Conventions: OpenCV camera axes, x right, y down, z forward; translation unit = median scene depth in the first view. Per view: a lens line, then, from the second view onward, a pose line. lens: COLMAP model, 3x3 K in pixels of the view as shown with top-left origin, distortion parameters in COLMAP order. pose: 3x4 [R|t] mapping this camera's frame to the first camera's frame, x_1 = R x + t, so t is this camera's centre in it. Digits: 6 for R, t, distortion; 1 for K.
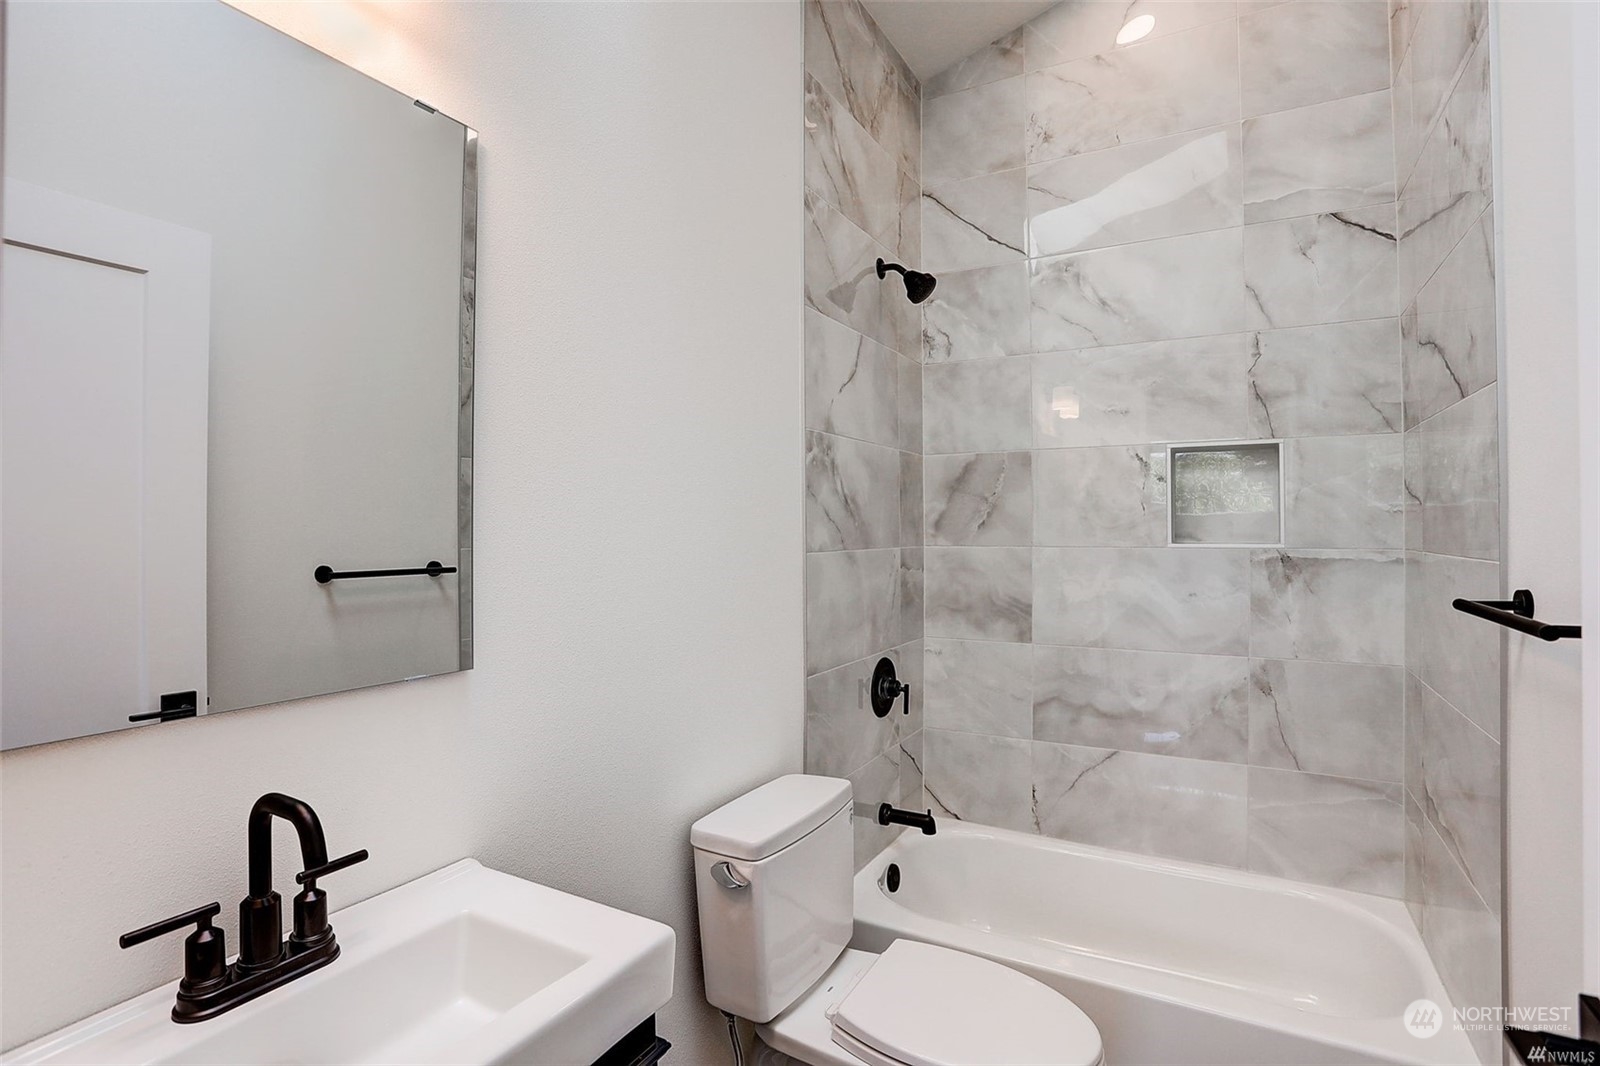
lens RADIAL K [[785.1, 0, 800.0], [0, 785.1, 533.0], [0, 0, 1]] dist [-0.049808, 0.000273]
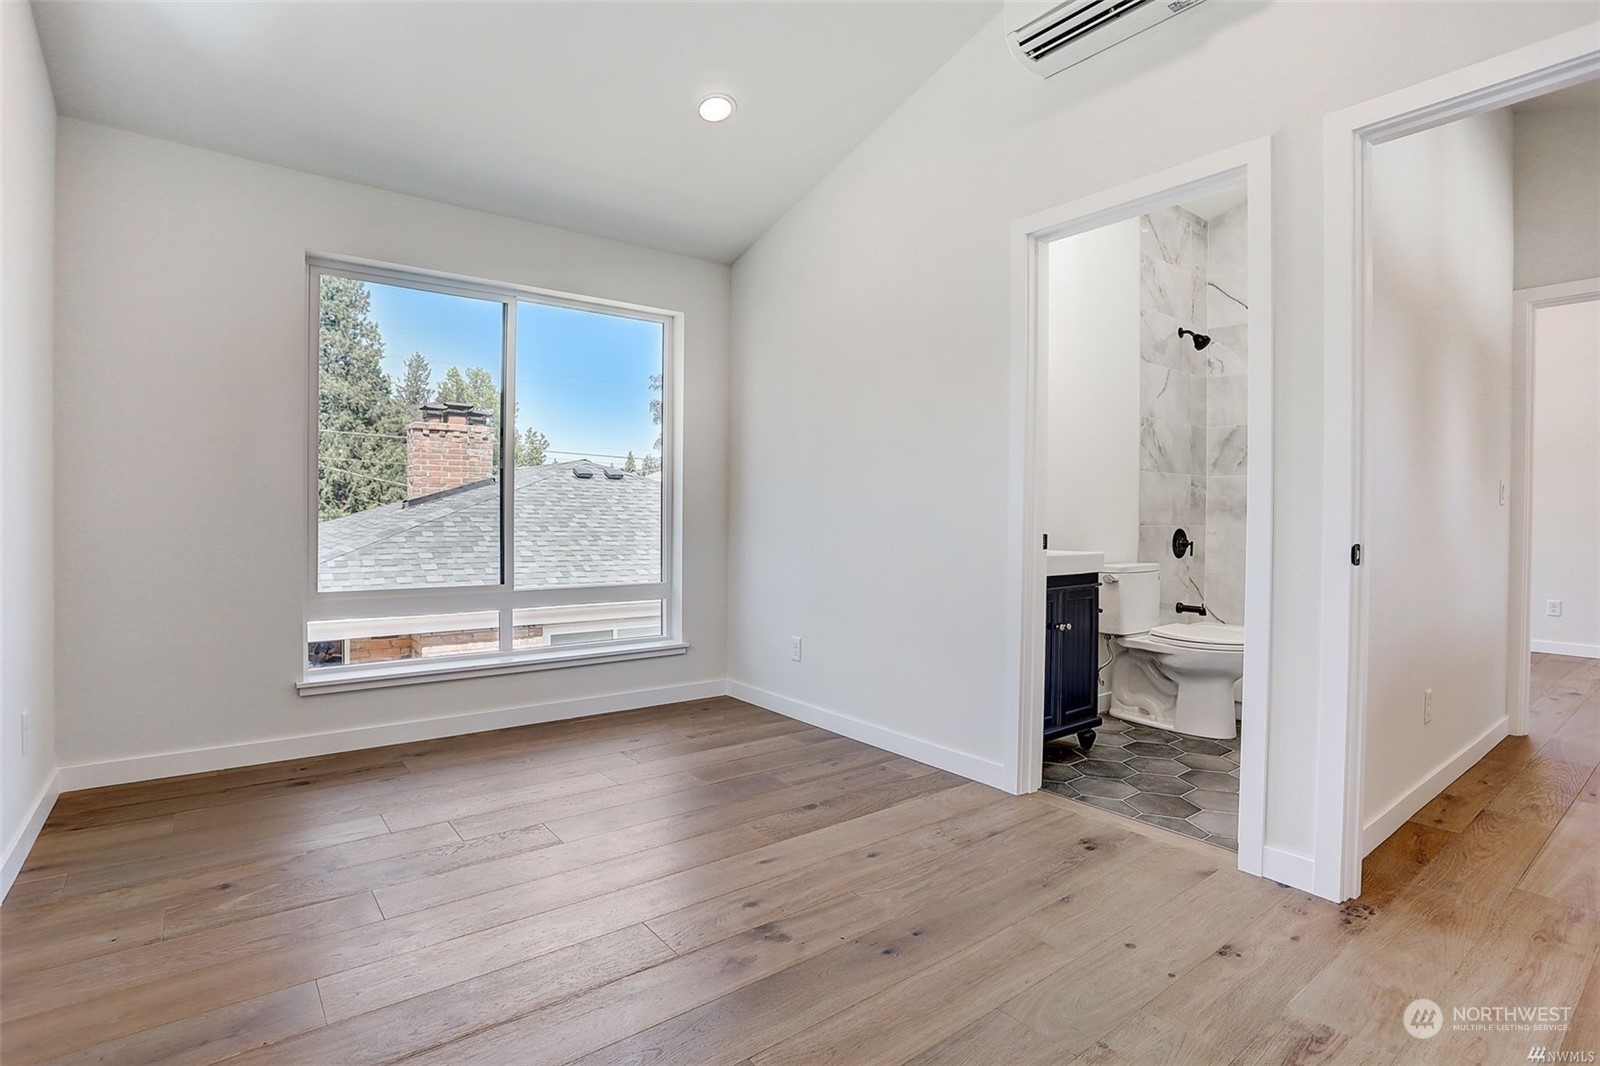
lens RADIAL K [[785.1, 0, 800.0], [0, 785.1, 533.0], [0, 0, 1]] dist [-0.049808, 0.000273]
pose [[0.924171, 0.014752, -0.381694, -0.163096], [-0.008039, 0.999784, 0.019177, 0.677712], [0.381895, -0.014655, 0.924090, -5.812954]]
